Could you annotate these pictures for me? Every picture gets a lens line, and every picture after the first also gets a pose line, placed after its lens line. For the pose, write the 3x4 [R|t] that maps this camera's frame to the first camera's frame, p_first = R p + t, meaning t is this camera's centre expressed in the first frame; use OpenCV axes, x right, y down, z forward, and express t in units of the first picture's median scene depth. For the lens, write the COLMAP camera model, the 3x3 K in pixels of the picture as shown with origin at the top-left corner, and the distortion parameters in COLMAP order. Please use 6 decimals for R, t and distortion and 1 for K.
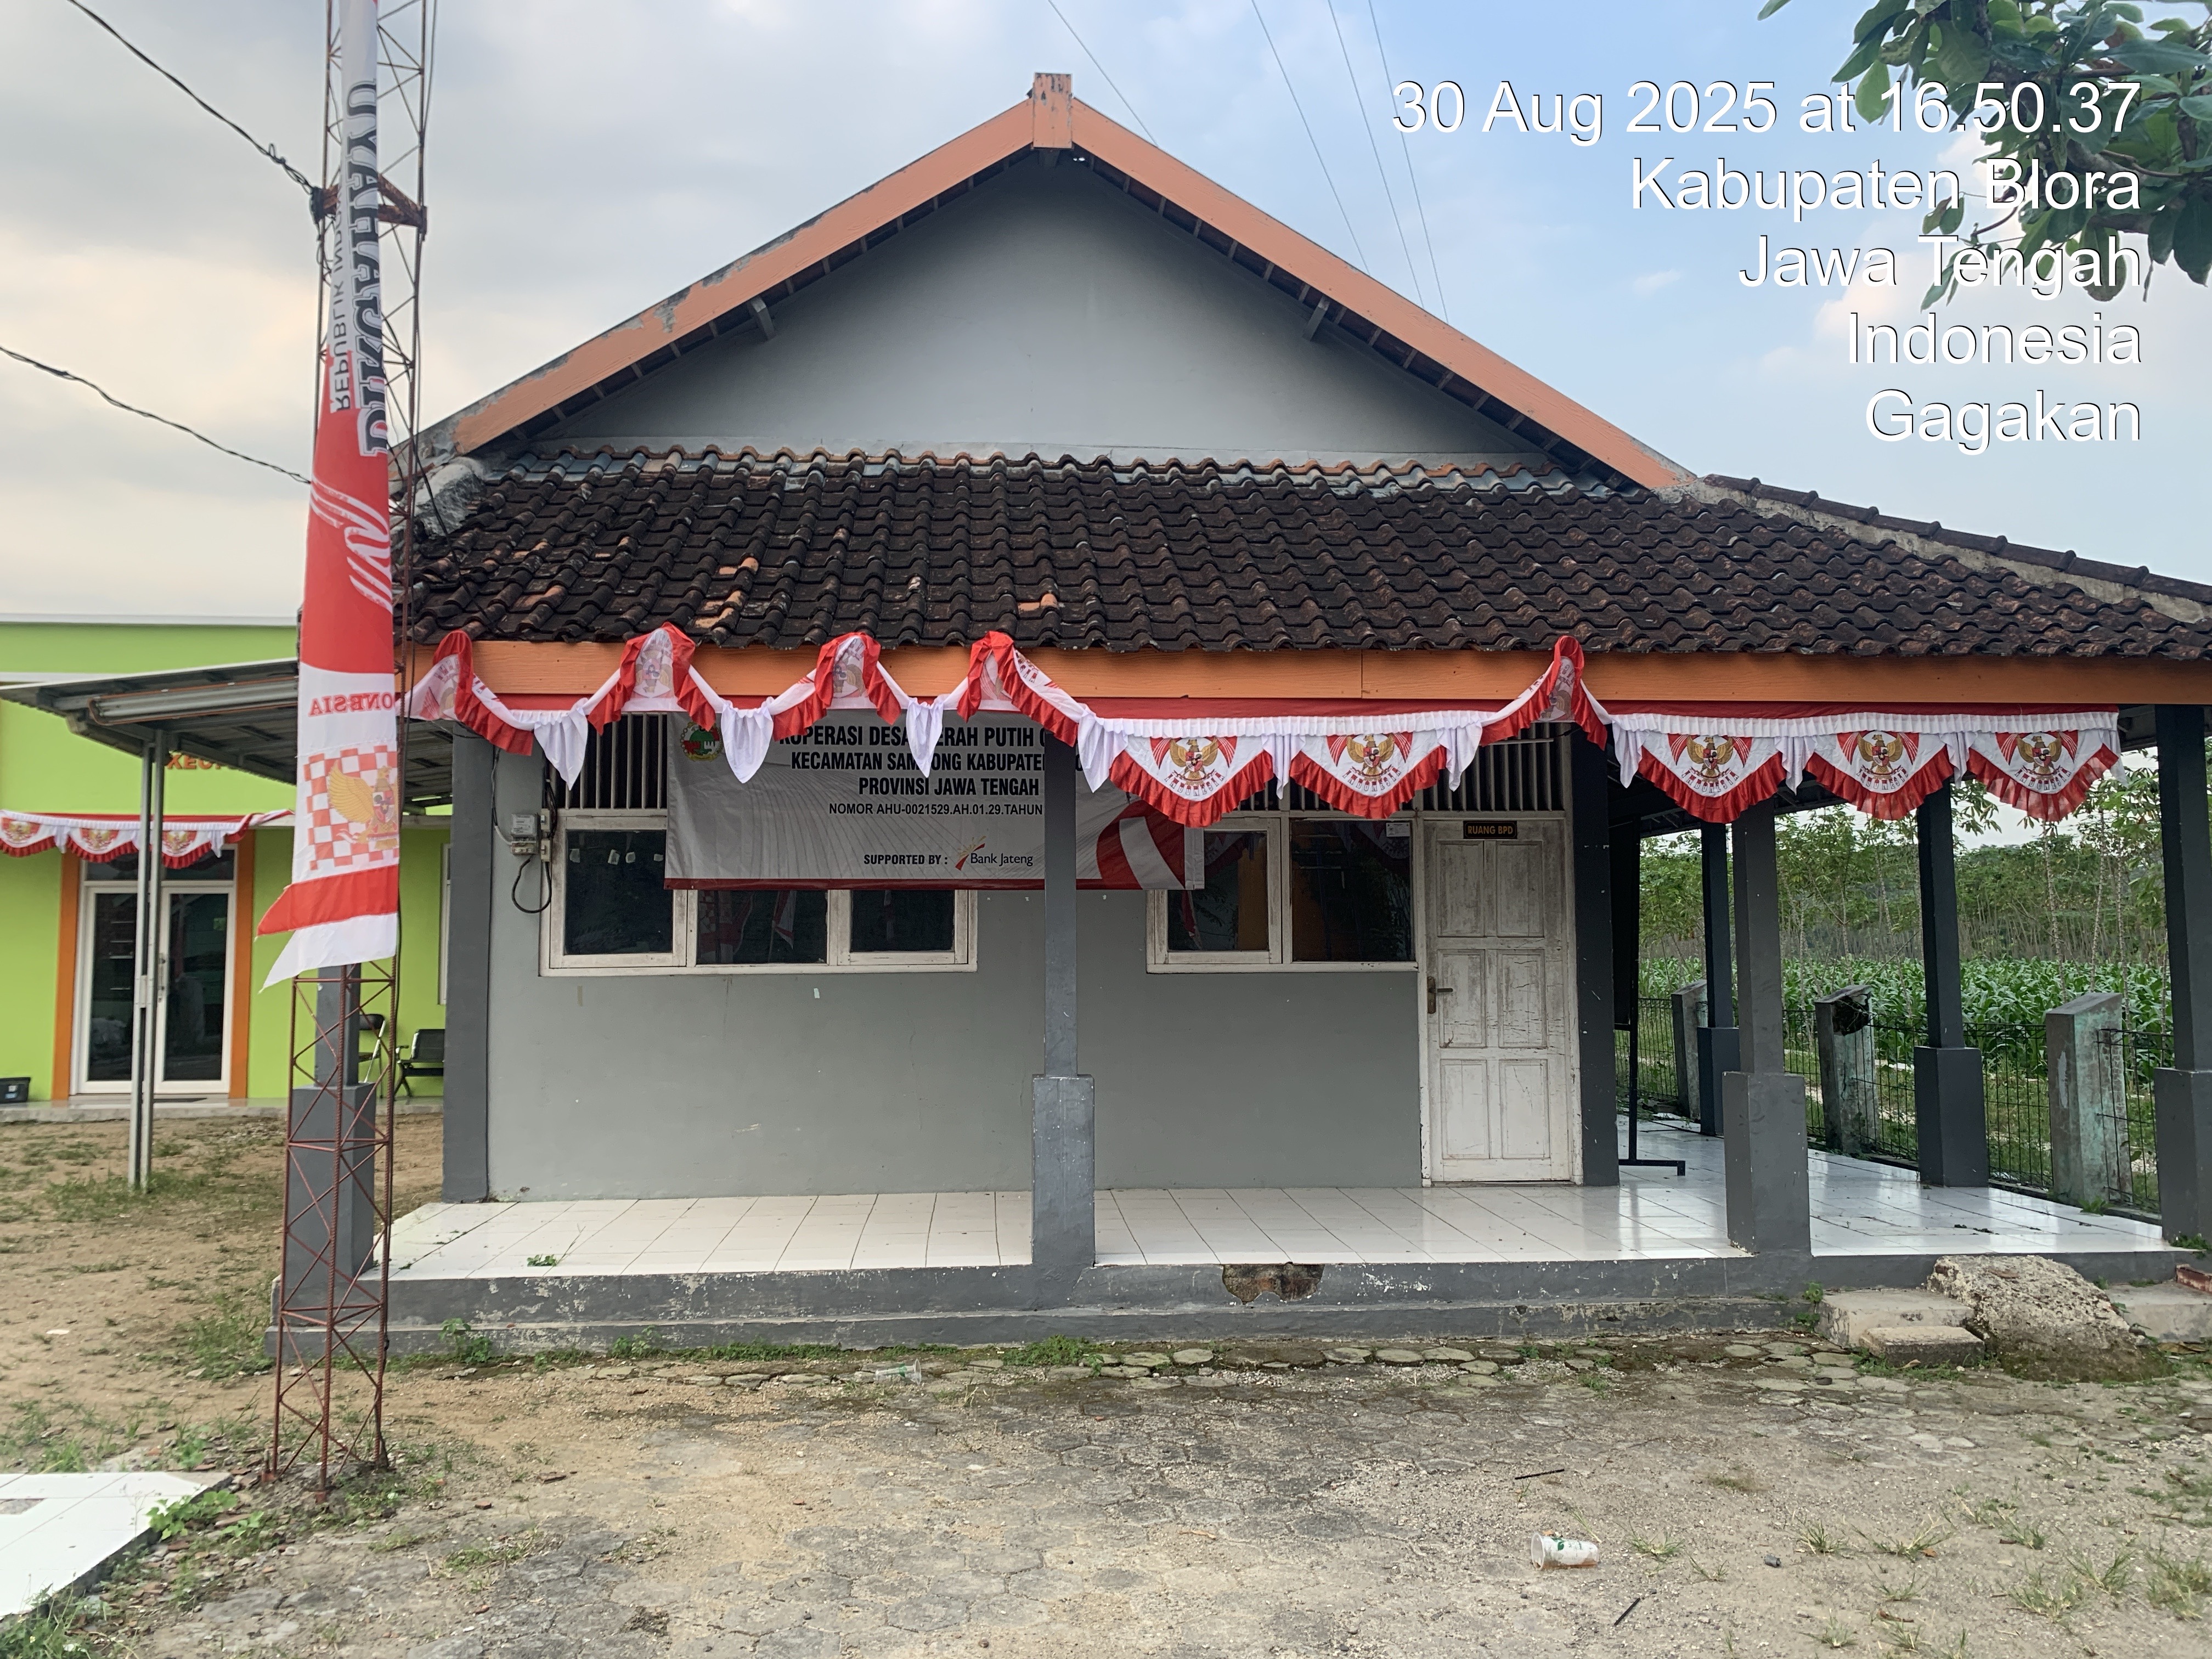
lens RADIAL K [[1659.3, 0, 1106.0], [0, 1659.3, 829.5], [0, 0, 1]] dist [0.144675, -0.210194]
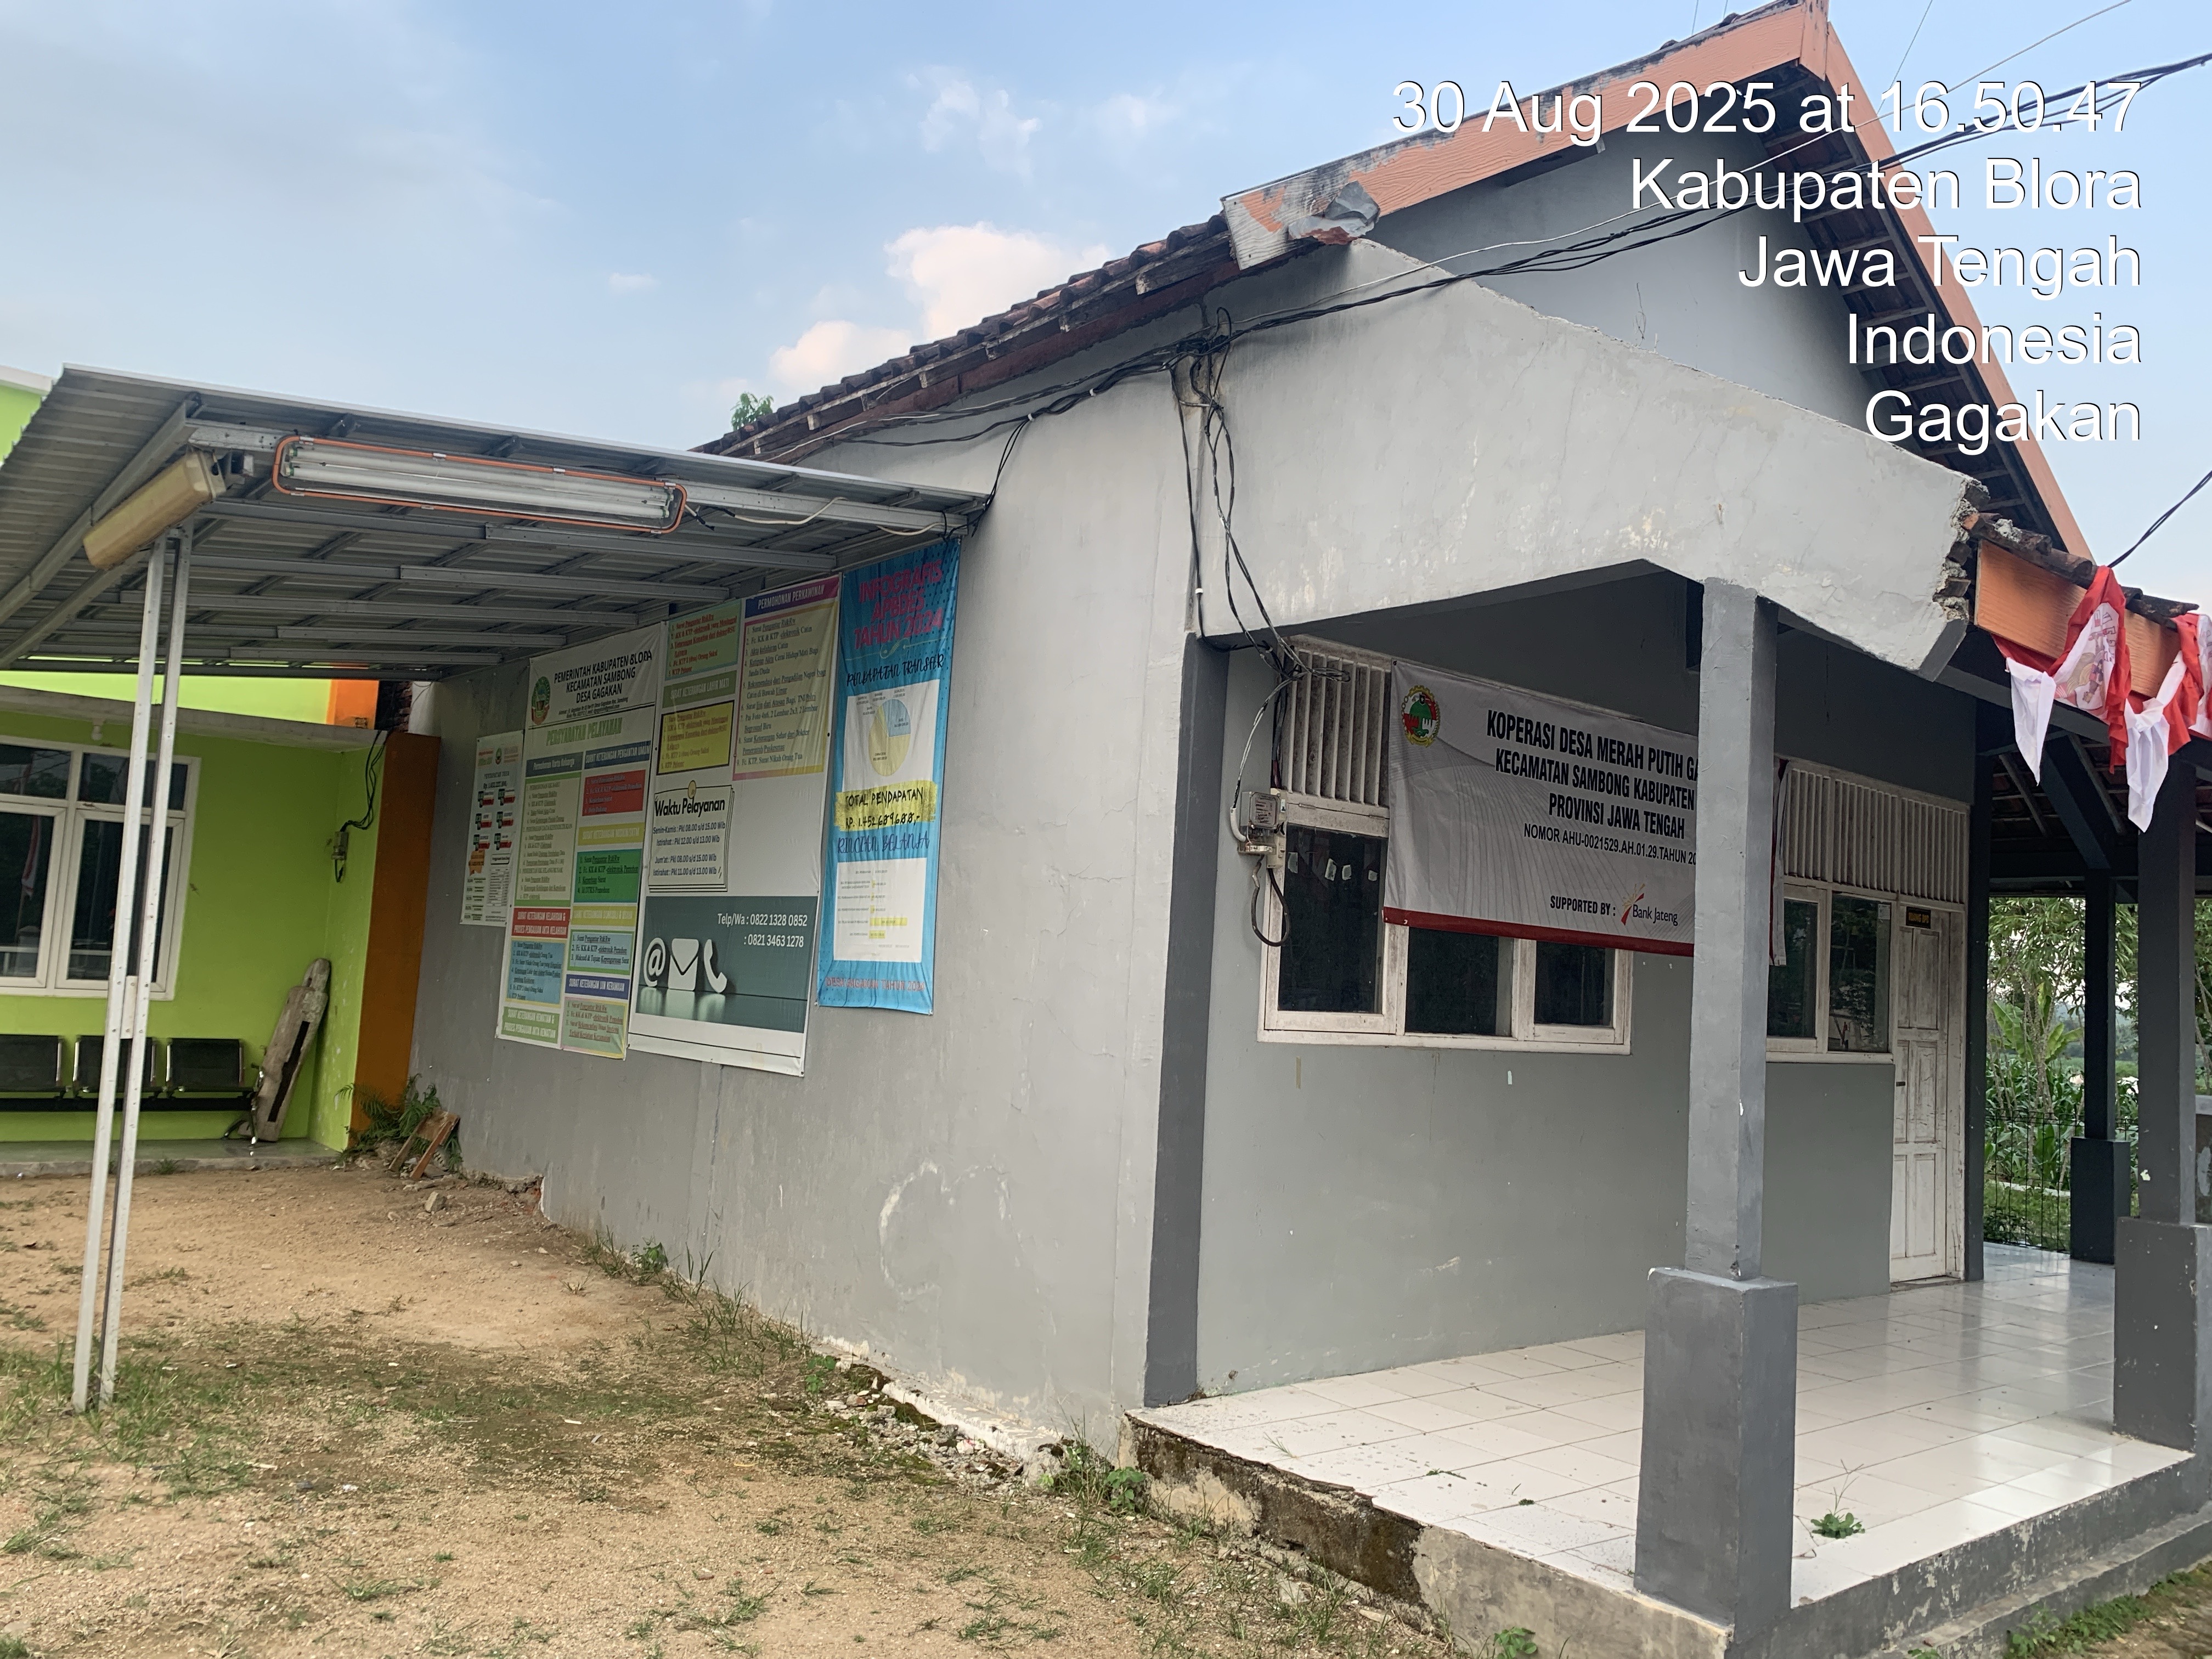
lens RADIAL K [[1659.3, 0, 1106.0], [0, 1659.3, 829.5], [0, 0, 1]] dist [0.144675, -0.210194]
pose [[0.807125, 0.104239, 0.581105, -0.747873], [-0.110099, 0.993598, -0.025310, 0.026729], [-0.580023, -0.043551, 0.813435, 0.494714]]
